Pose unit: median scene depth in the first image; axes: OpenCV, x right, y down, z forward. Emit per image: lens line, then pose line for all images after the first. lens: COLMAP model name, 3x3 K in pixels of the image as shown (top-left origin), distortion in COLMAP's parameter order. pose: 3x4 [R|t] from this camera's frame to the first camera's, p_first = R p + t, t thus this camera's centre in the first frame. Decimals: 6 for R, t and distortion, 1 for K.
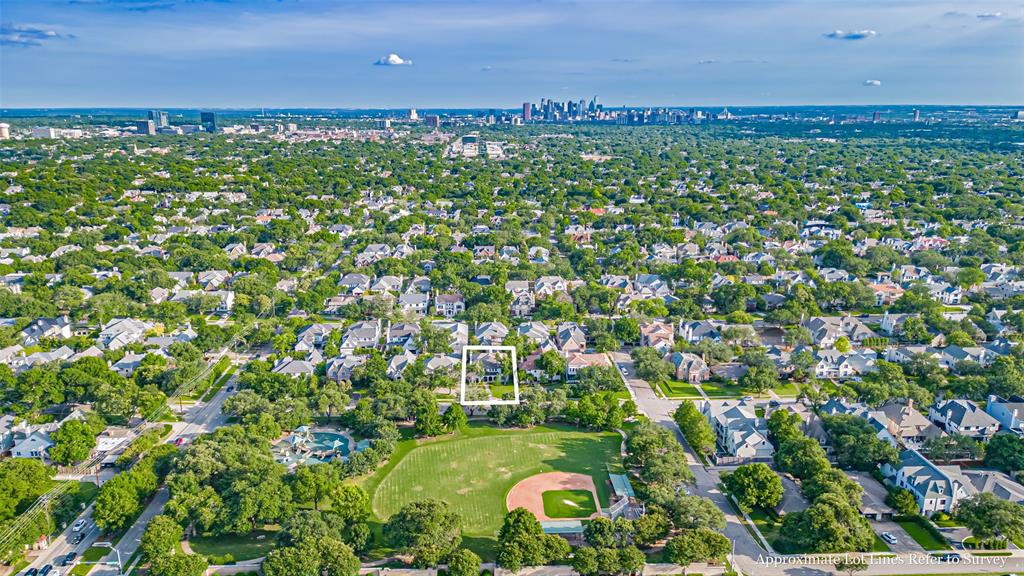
lens RADIAL K [[718.2, 0, 508.1], [0, 718.2, 287.3], [0, 0, 1]] dist [0.087124, -0.101232]
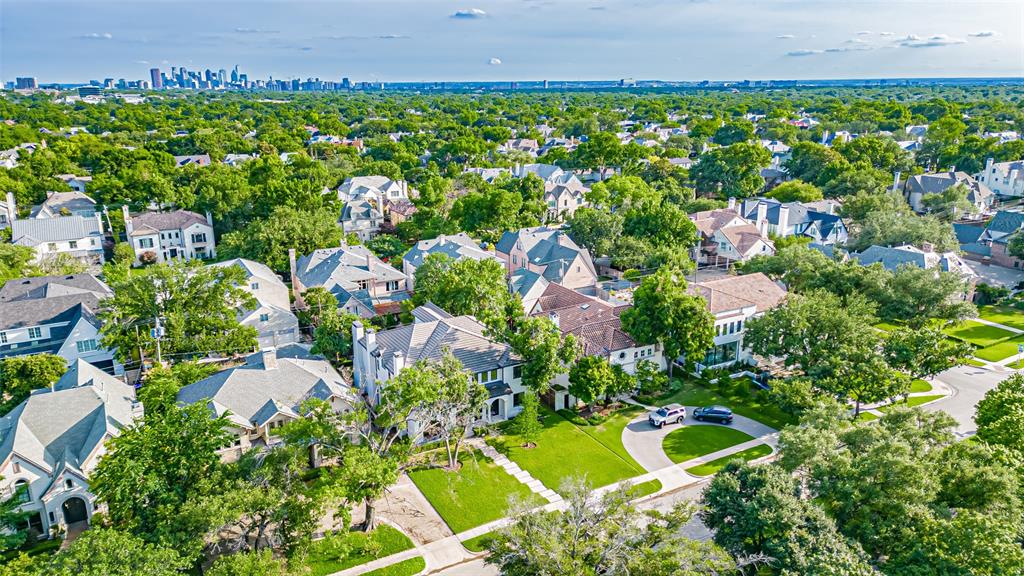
lens RADIAL K [[718.2, 0, 508.1], [0, 718.2, 287.3], [0, 0, 1]] dist [0.087124, -0.101232]
pose [[0.893701, -0.127626, 0.430128, -0.091732], [0.115384, 0.991822, 0.054549, 0.051869], [-0.433572, 0.000879, 0.901118, 0.570473]]
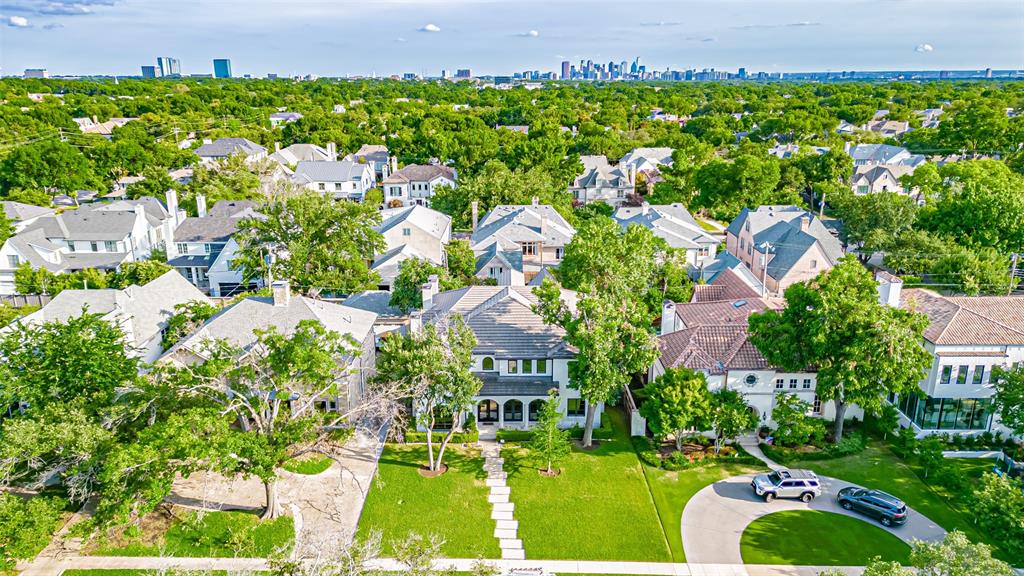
lens RADIAL K [[718.2, 0, 508.1], [0, 718.2, 287.3], [0, 0, 1]] dist [0.087124, -0.101232]
pose [[0.998782, 0.011732, -0.047935, -0.012779], [-0.009867, 0.999192, 0.038956, 0.064394], [0.048354, -0.038436, 0.998091, 0.604607]]
